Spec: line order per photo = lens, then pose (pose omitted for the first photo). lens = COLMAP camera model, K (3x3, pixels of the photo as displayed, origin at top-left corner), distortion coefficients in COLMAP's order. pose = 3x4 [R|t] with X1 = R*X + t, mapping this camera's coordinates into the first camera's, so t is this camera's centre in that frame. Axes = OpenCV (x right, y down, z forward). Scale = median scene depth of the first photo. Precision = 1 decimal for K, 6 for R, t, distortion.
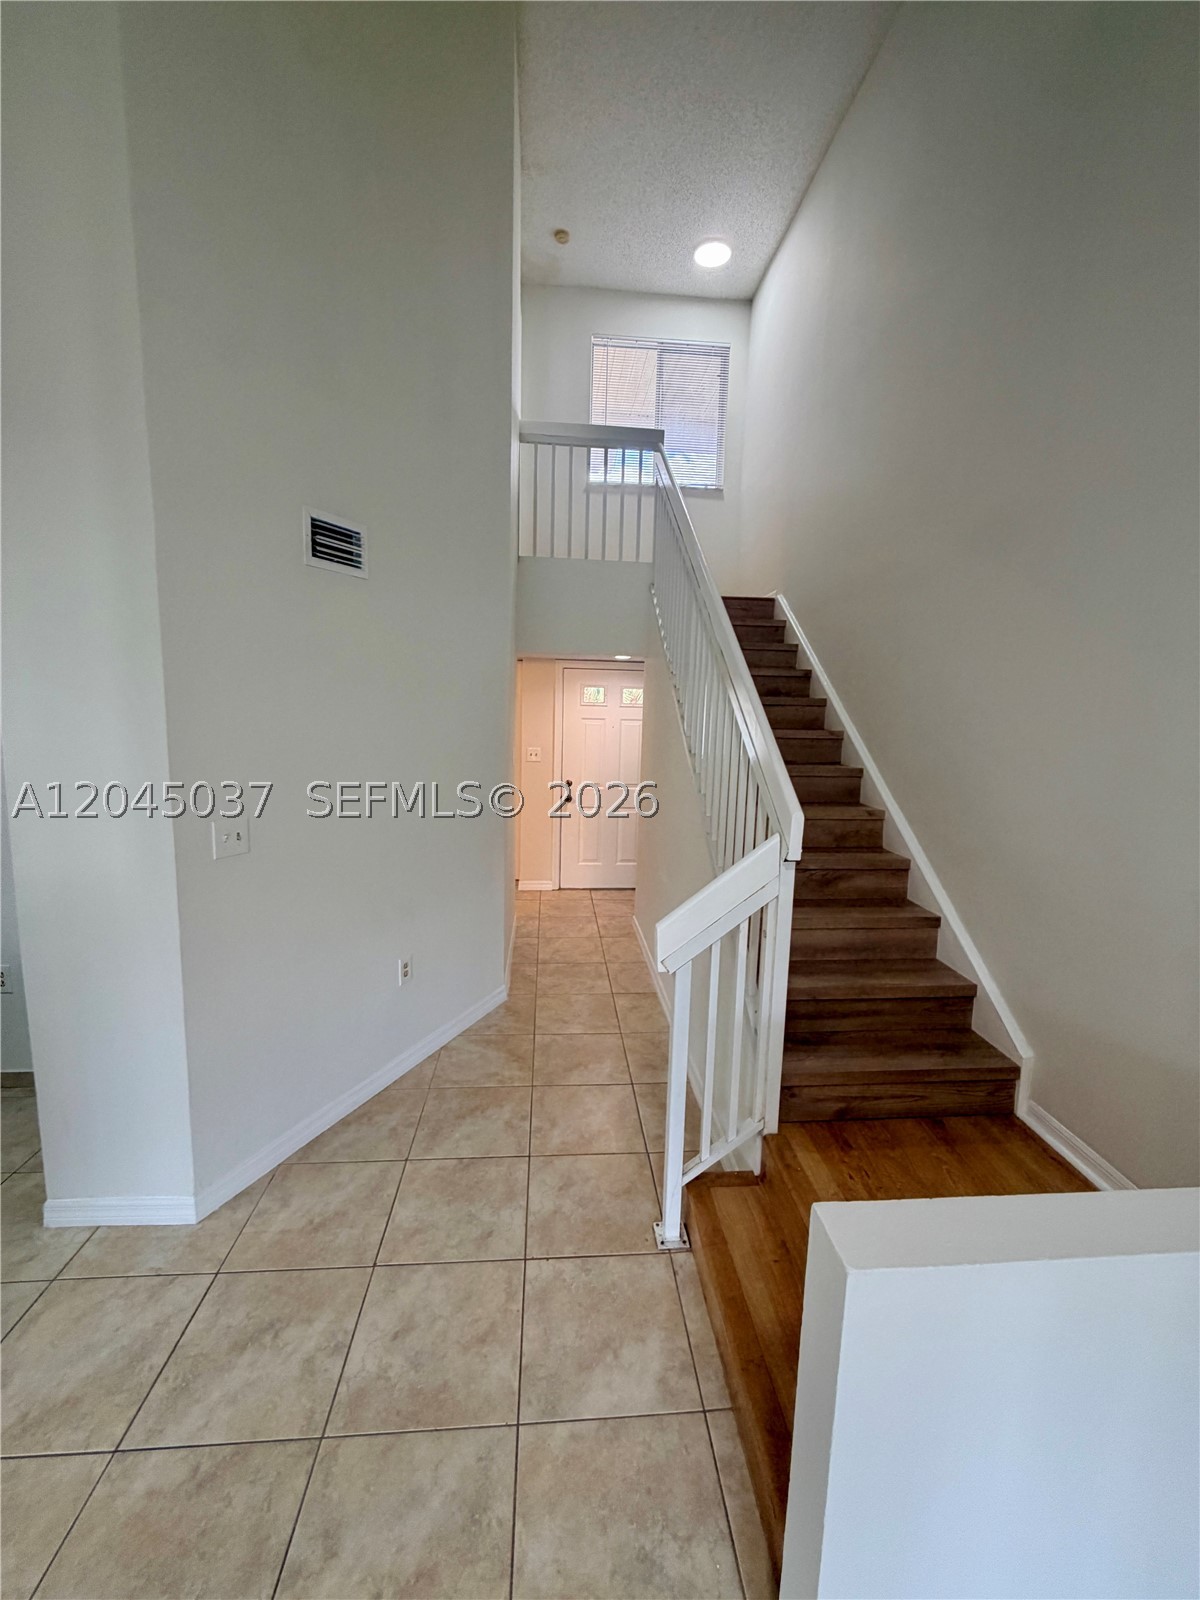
lens RADIAL K [[638.0, 0, 600.7], [0, 638.0, 793.1], [0, 0, 1]] dist [-0.001571, 0.000657]
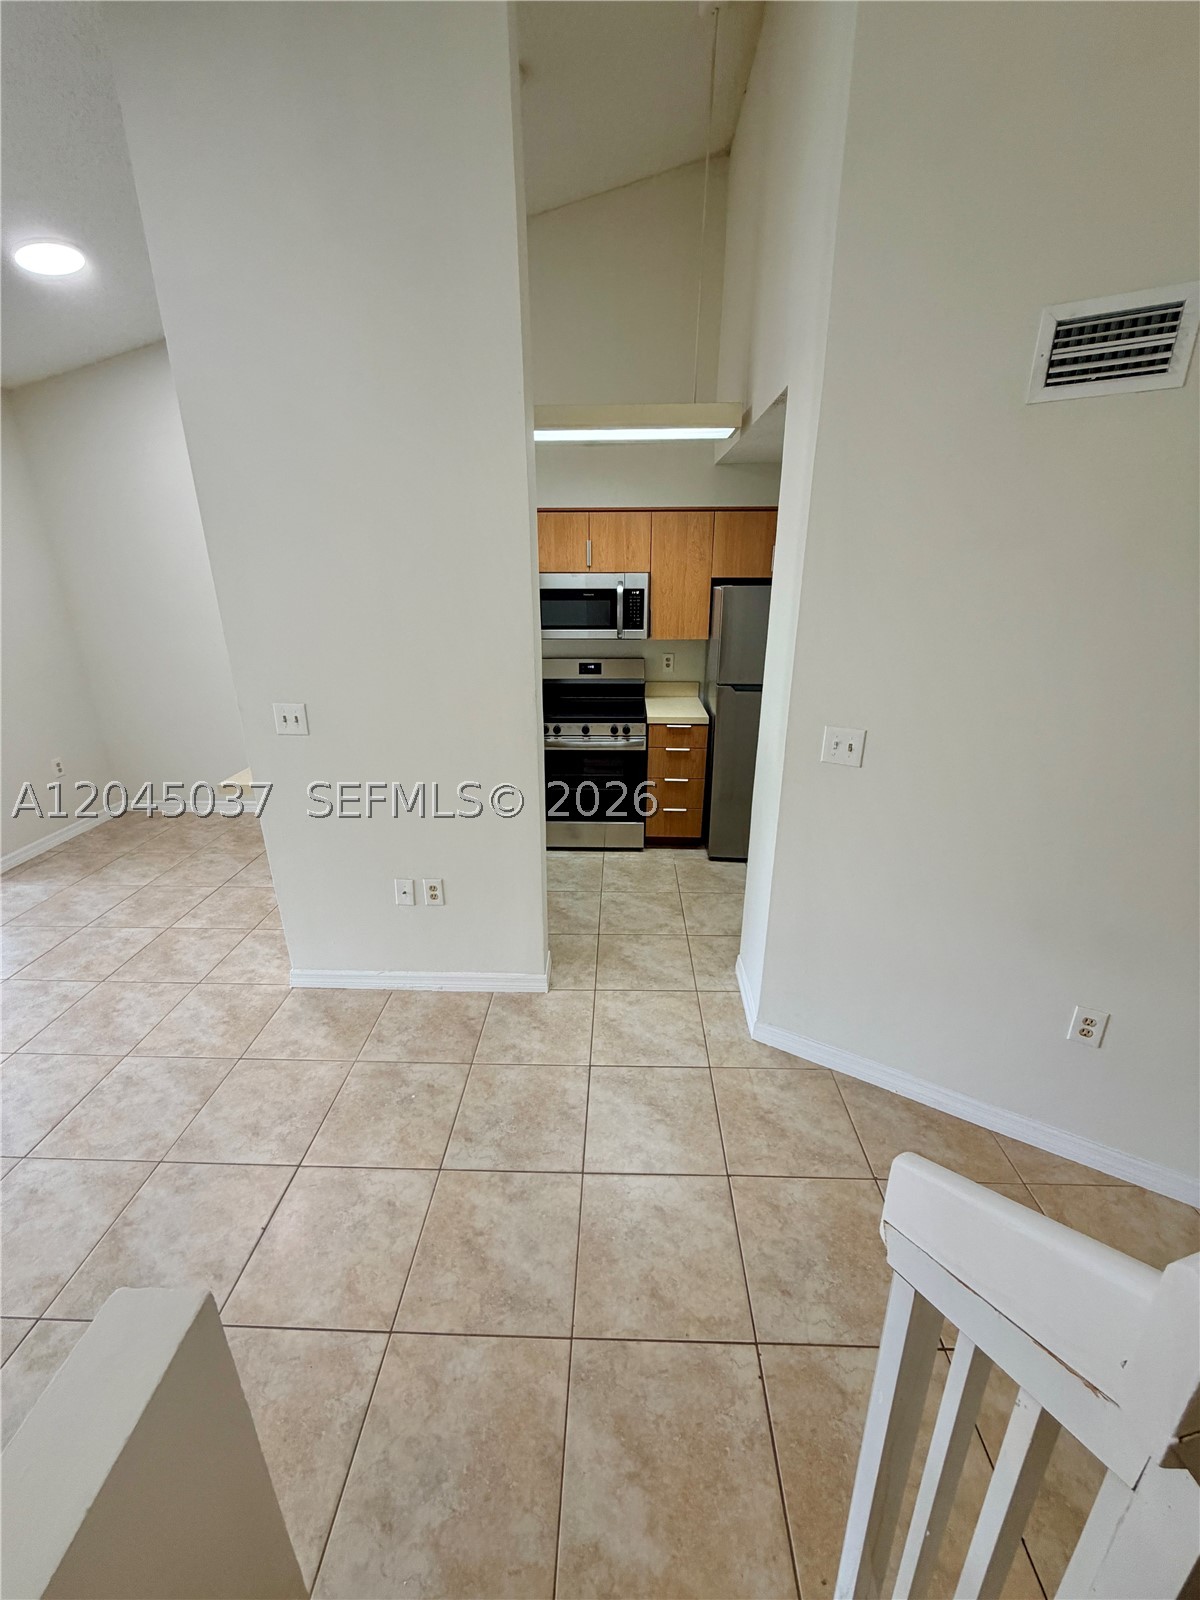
lens RADIAL K [[638.0, 0, 602.3], [0, 638.0, 792.2], [0, 0, 1]] dist [-0.001571, 0.000657]
pose [[-0.113493, 0.310618, -0.943735, 0.420323], [-0.136611, 0.935972, 0.324491, -0.135325], [0.984102, 0.165752, -0.063793, 0.718329]]
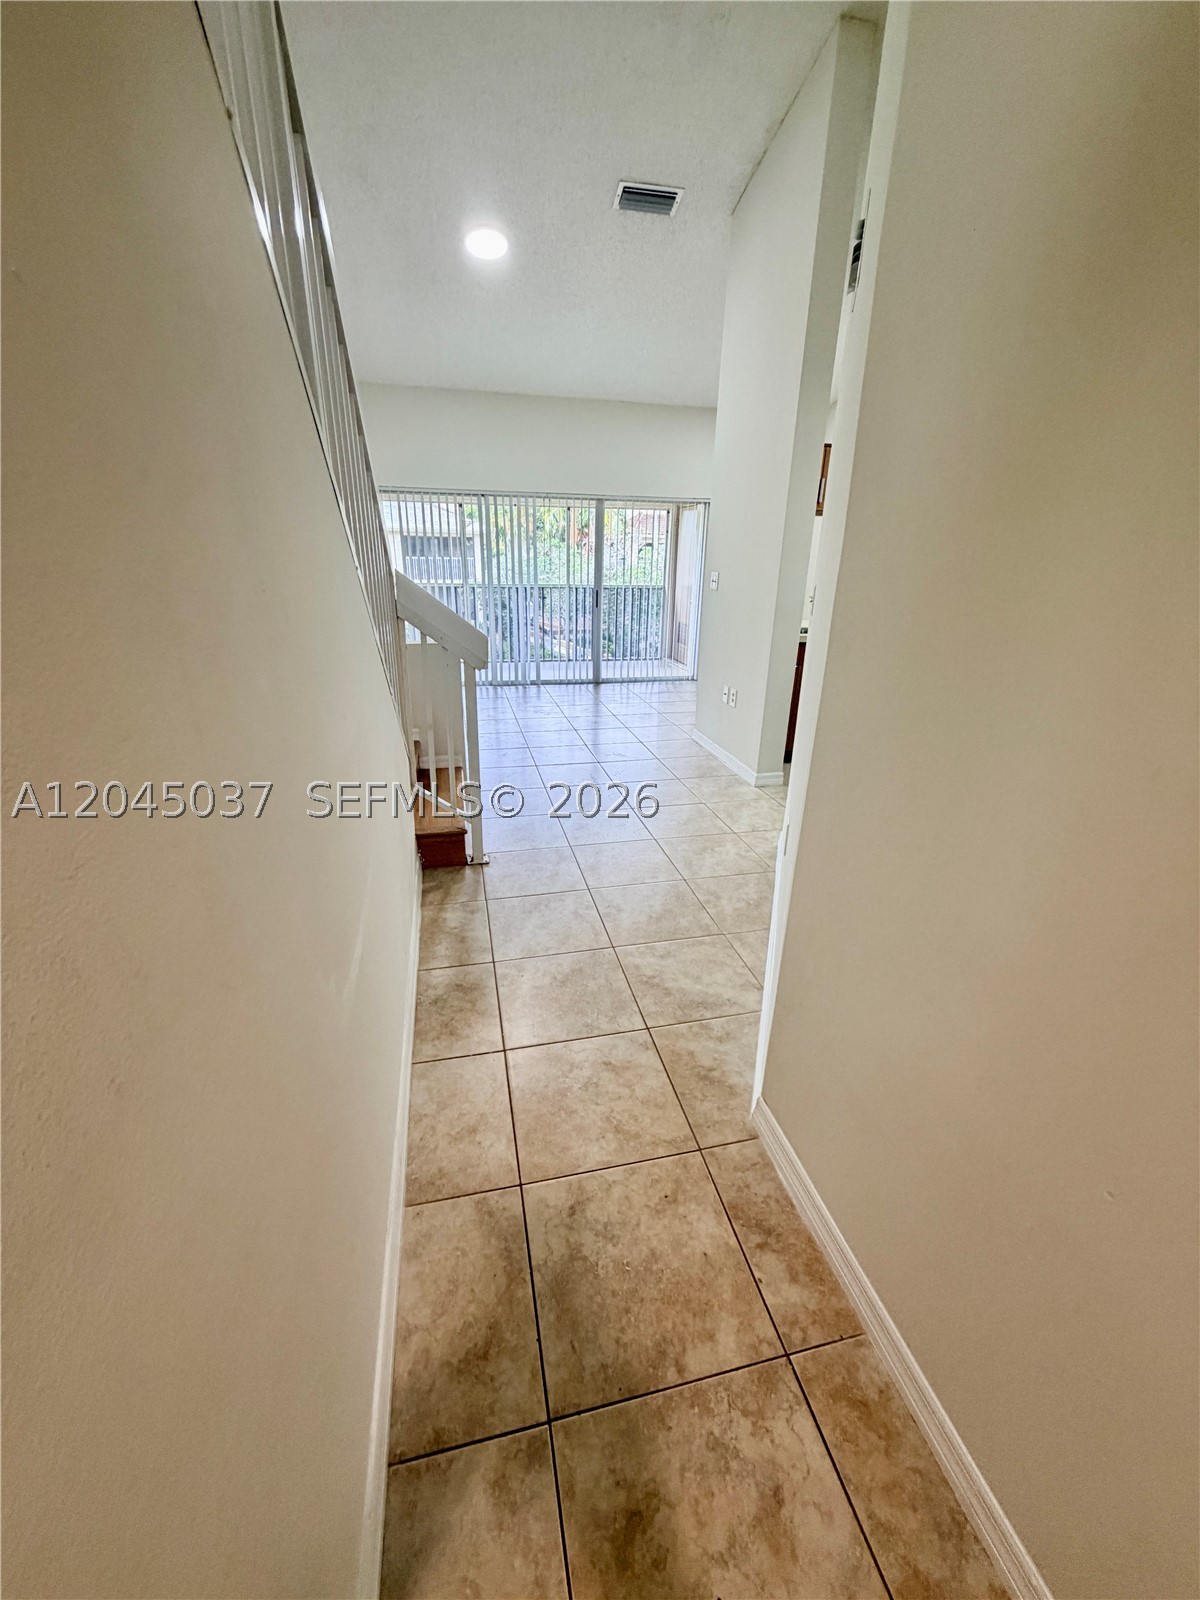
lens RADIAL K [[638.0, 0, 600.6], [0, 638.0, 792.1], [0, 0, 1]] dist [-0.001571, 0.000657]
pose [[-0.988338, 0.006217, -0.152149, 0.051877], [-0.067235, 0.878682, 0.472650, -0.173063], [0.136629, 0.477368, -0.868017, 2.283705]]
